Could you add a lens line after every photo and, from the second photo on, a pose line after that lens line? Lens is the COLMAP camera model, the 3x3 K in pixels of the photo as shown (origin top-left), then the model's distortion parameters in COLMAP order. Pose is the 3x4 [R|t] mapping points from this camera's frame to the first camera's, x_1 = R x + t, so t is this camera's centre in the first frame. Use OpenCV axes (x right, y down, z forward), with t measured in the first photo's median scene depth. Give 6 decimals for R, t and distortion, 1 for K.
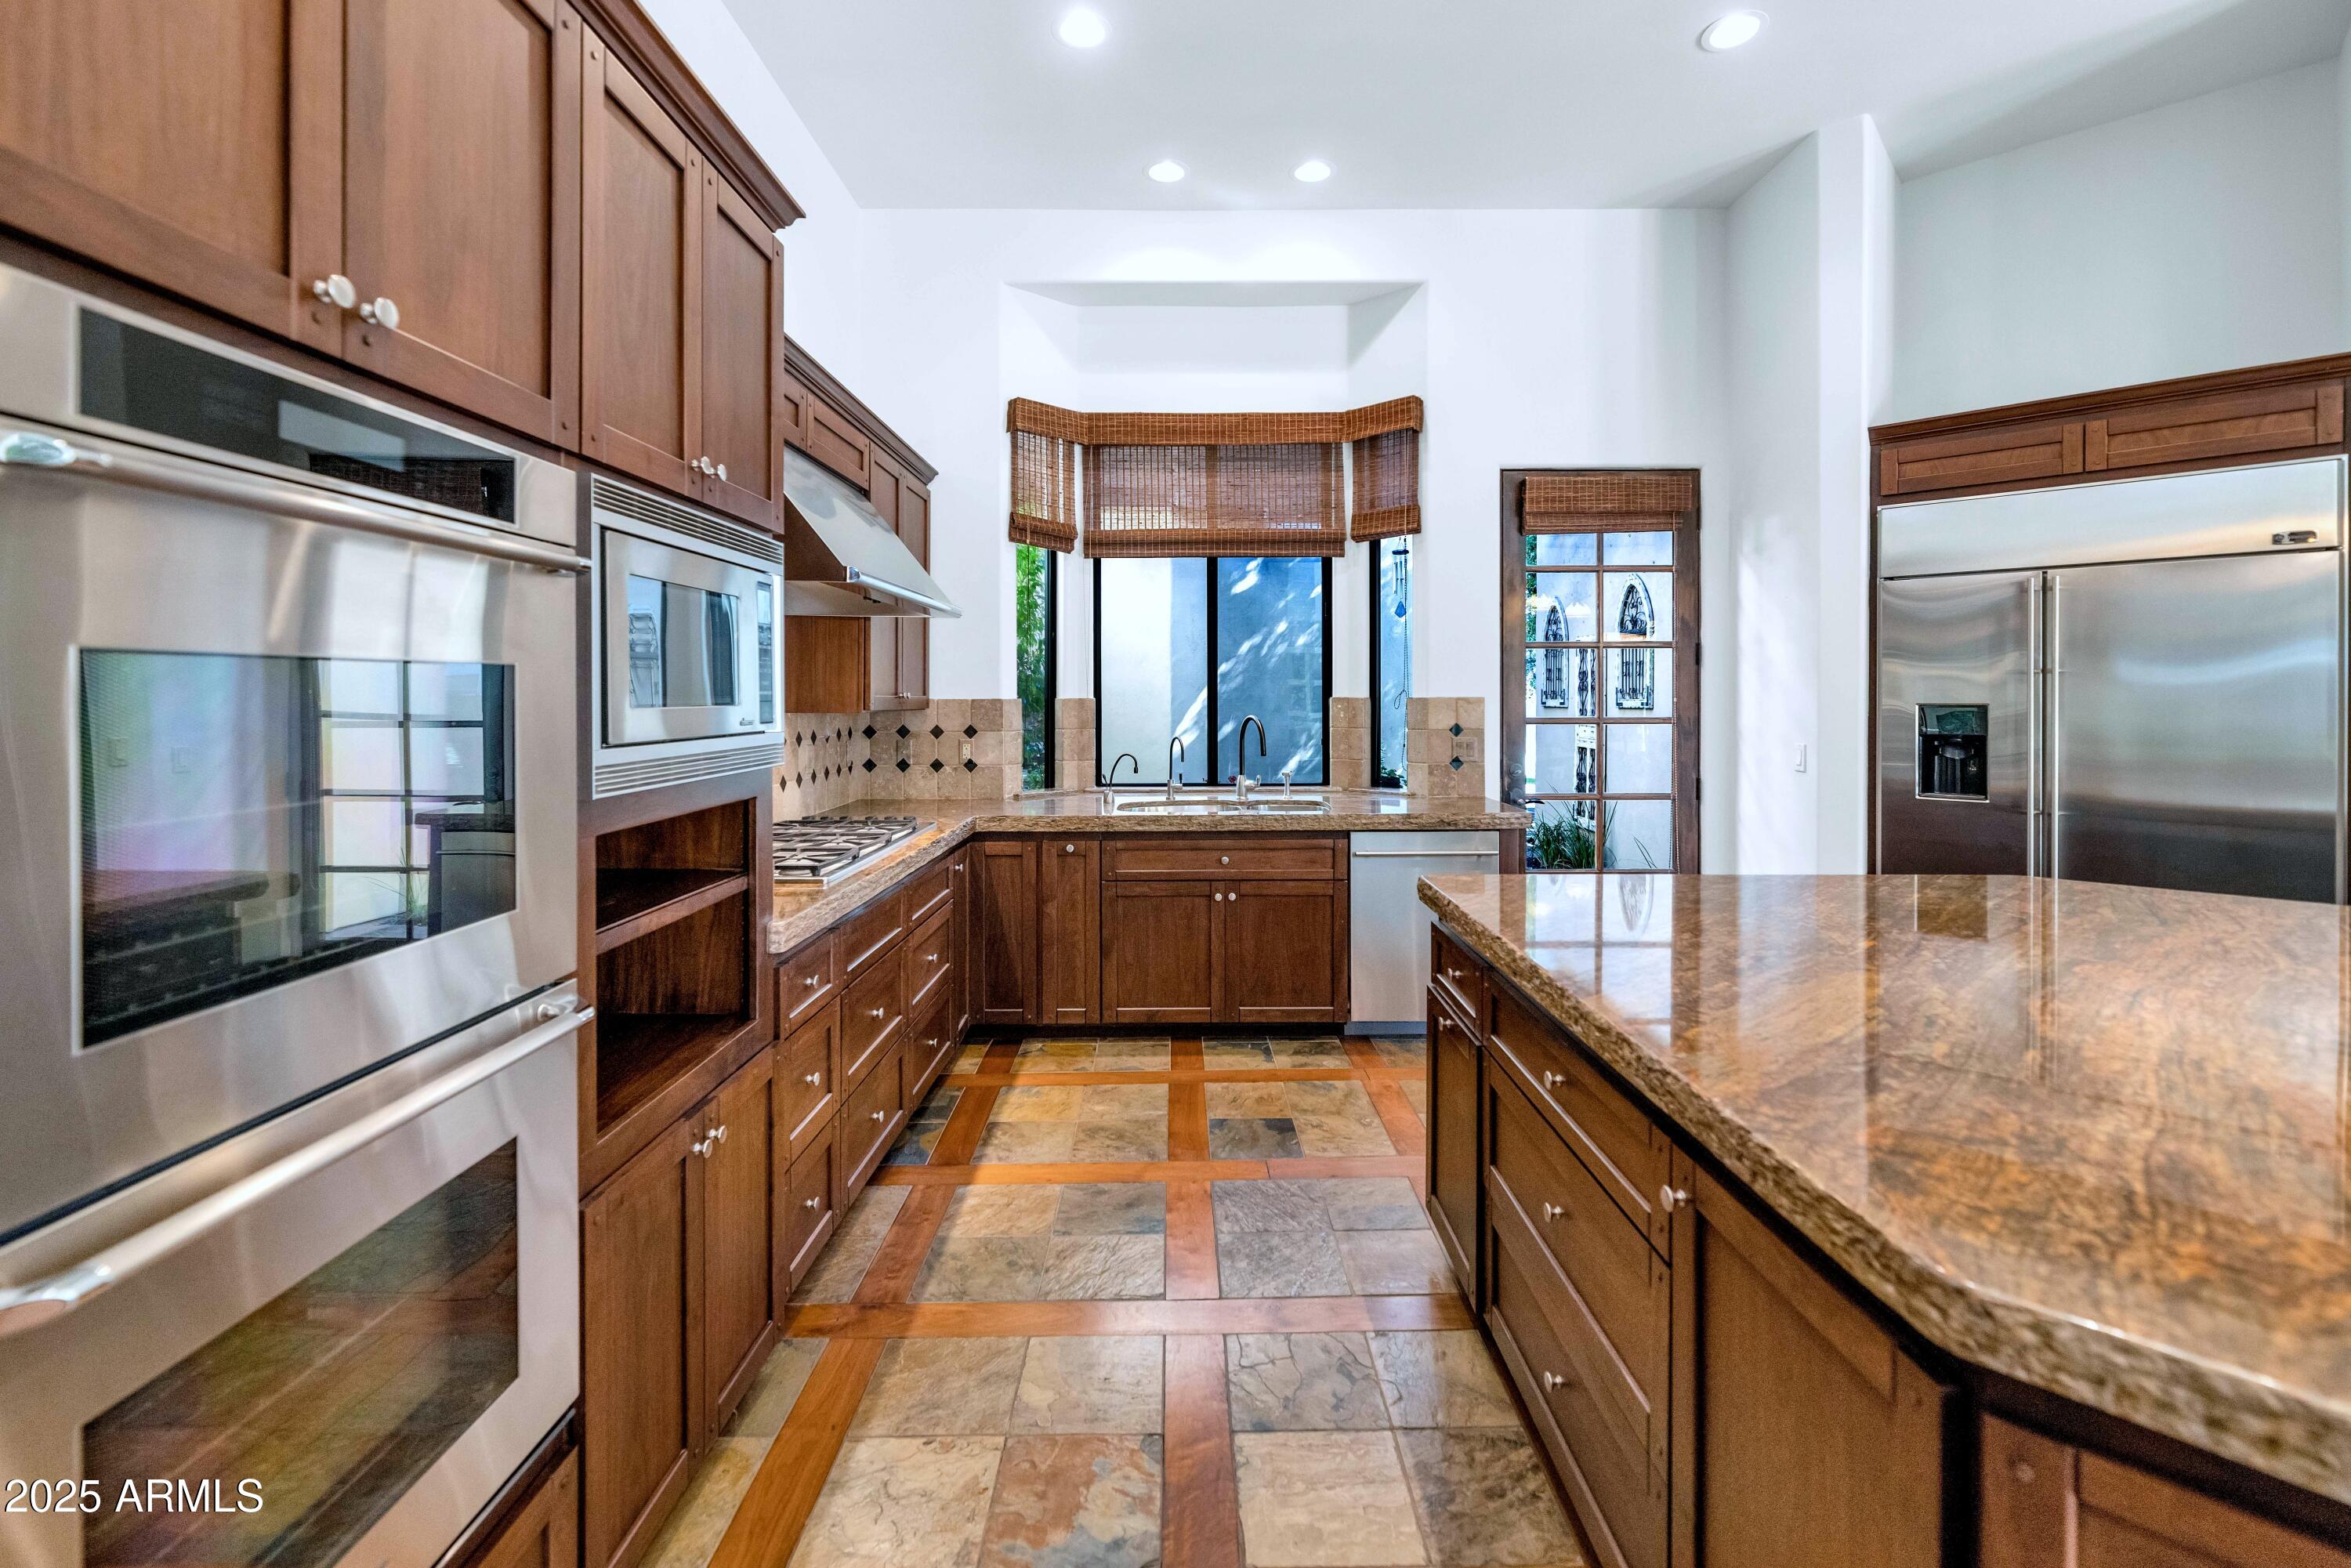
lens RADIAL K [[978.5, 0, 1174.4], [0, 978.5, 758.7], [0, 0, 1]] dist [0.001514, 0.000141]
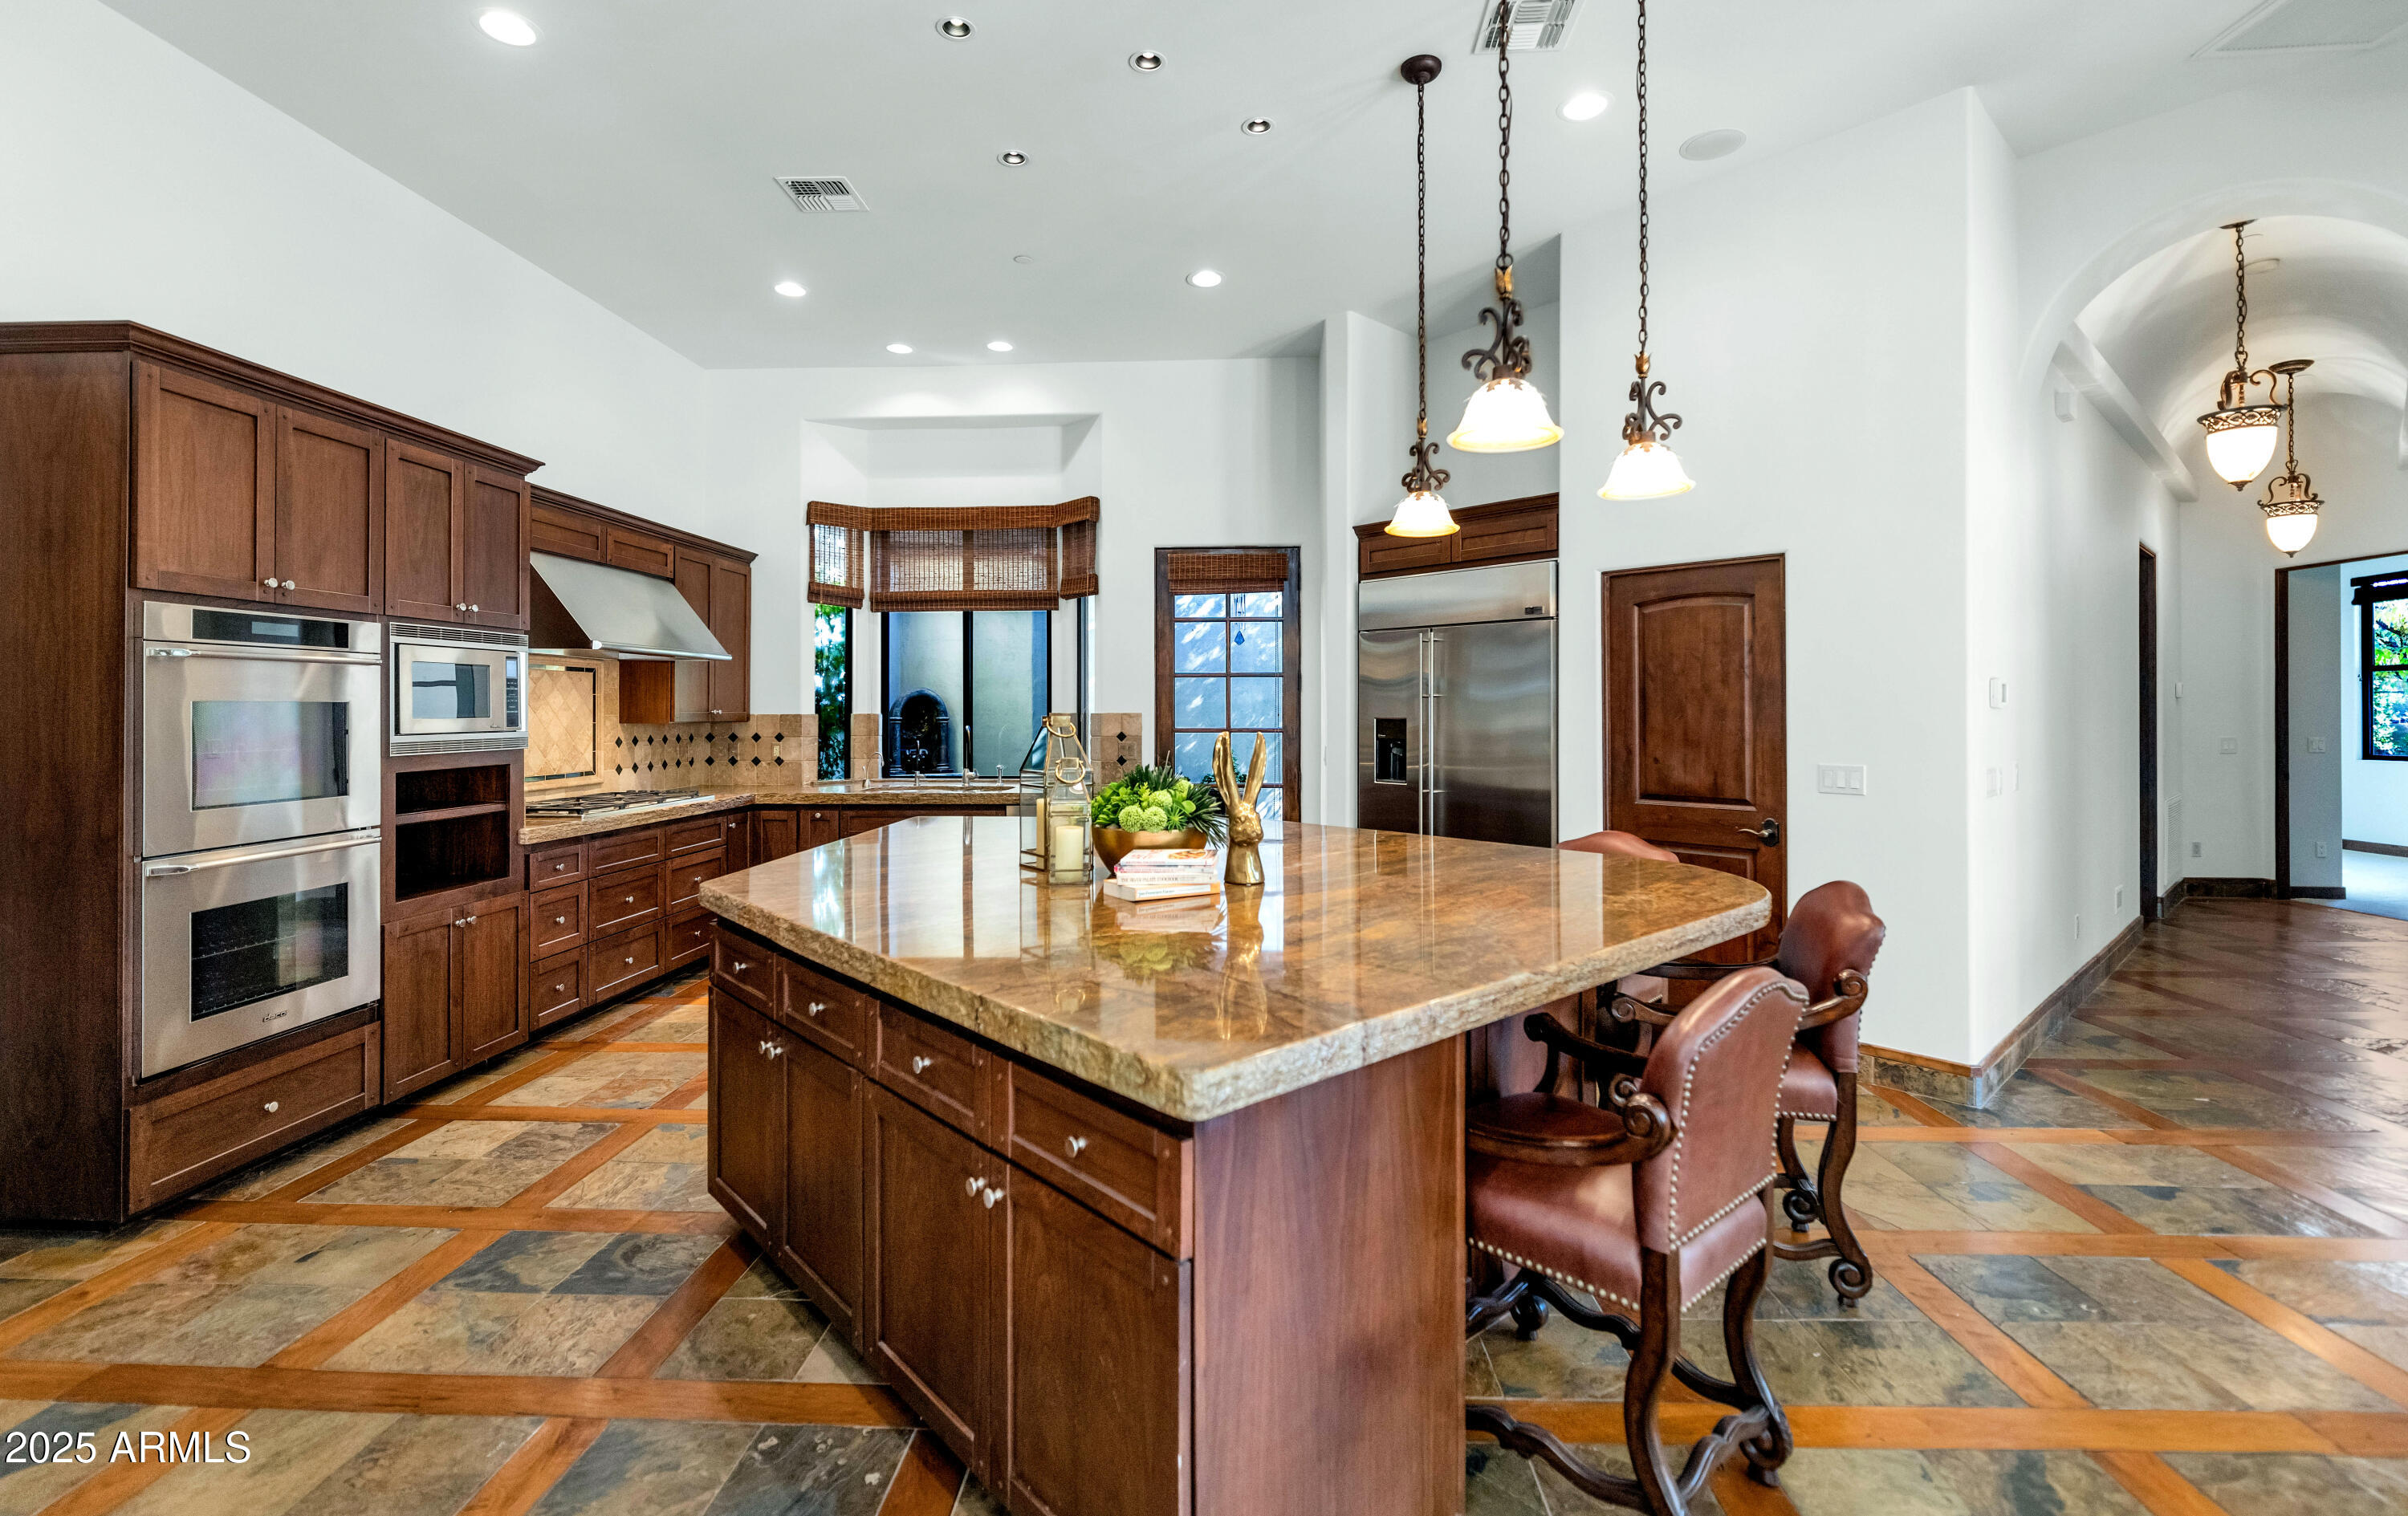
lens RADIAL K [[1026.7, 0, 1207.7], [0, 1026.7, 770.8], [0, 0, 1]] dist [0.001602, -0.000070]
pose [[0.998245, 0.001965, -0.059182, 0.498625], [-0.002203, 0.999990, -0.003949, 0.025397], [0.059174, 0.004072, 0.998239, -0.448564]]
